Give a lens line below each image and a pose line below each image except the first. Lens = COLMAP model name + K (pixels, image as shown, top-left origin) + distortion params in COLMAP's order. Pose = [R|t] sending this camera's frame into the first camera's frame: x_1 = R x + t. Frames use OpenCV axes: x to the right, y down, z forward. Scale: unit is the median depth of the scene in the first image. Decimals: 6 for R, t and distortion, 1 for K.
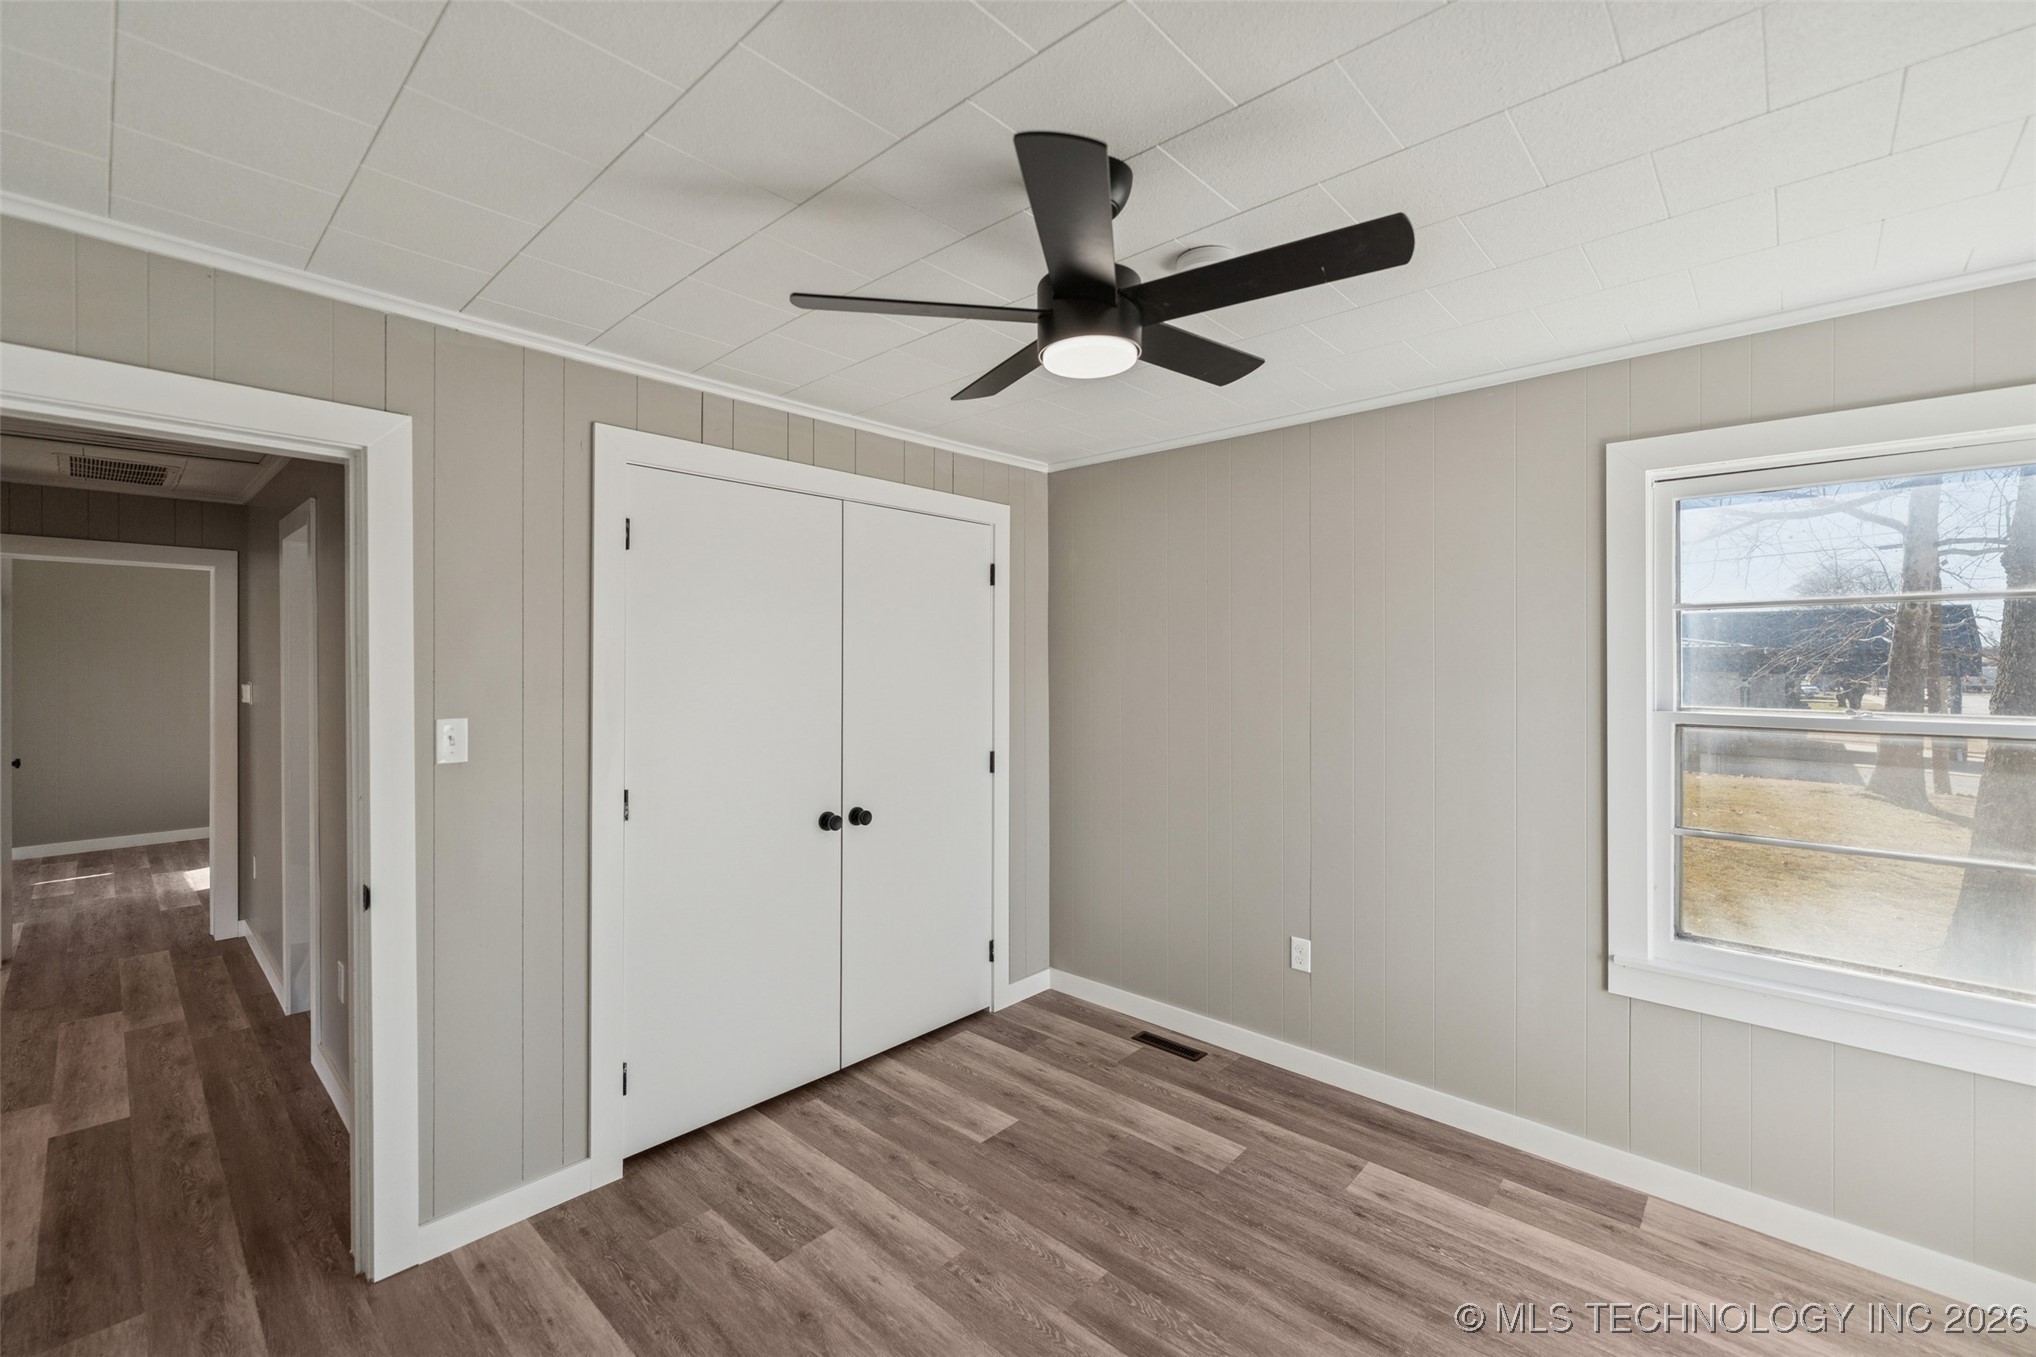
lens RADIAL K [[828.9, 0, 1006.5], [0, 828.9, 661.0], [0, 0, 1]] dist [0.003740, -0.001179]
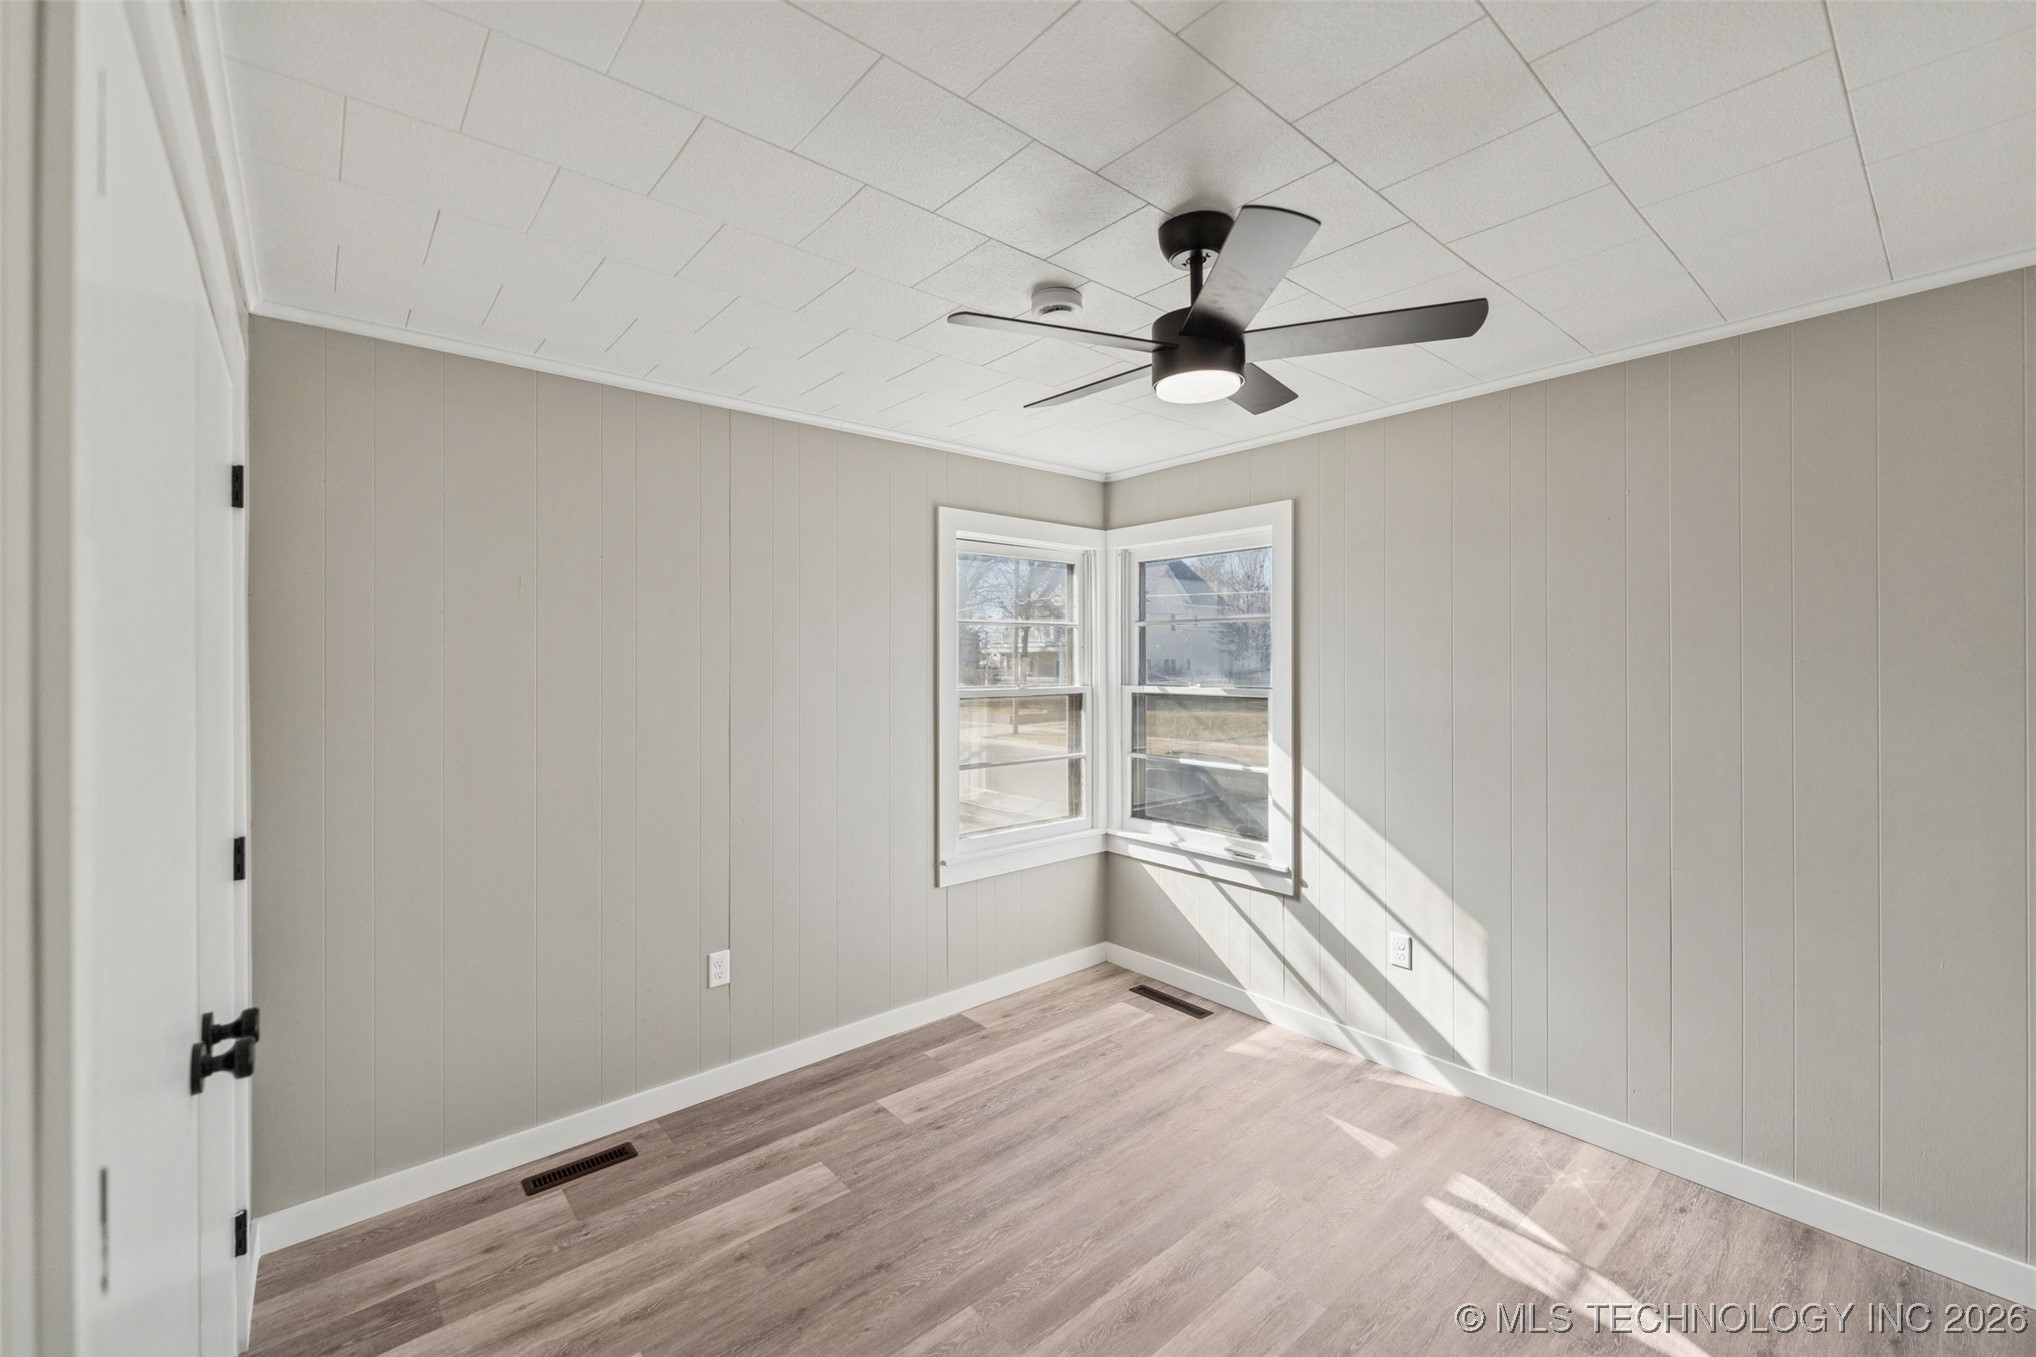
lens RADIAL K [[828.9, 0, 983.8], [0, 828.9, 661.6], [0, 0, 1]] dist [0.003740, -0.001179]
pose [[0.138940, -0.003110, 0.990296, -0.664904], [0.003806, 0.999989, 0.002606, 0.003948], [-0.990293, 0.003407, 0.138951, 0.705195]]
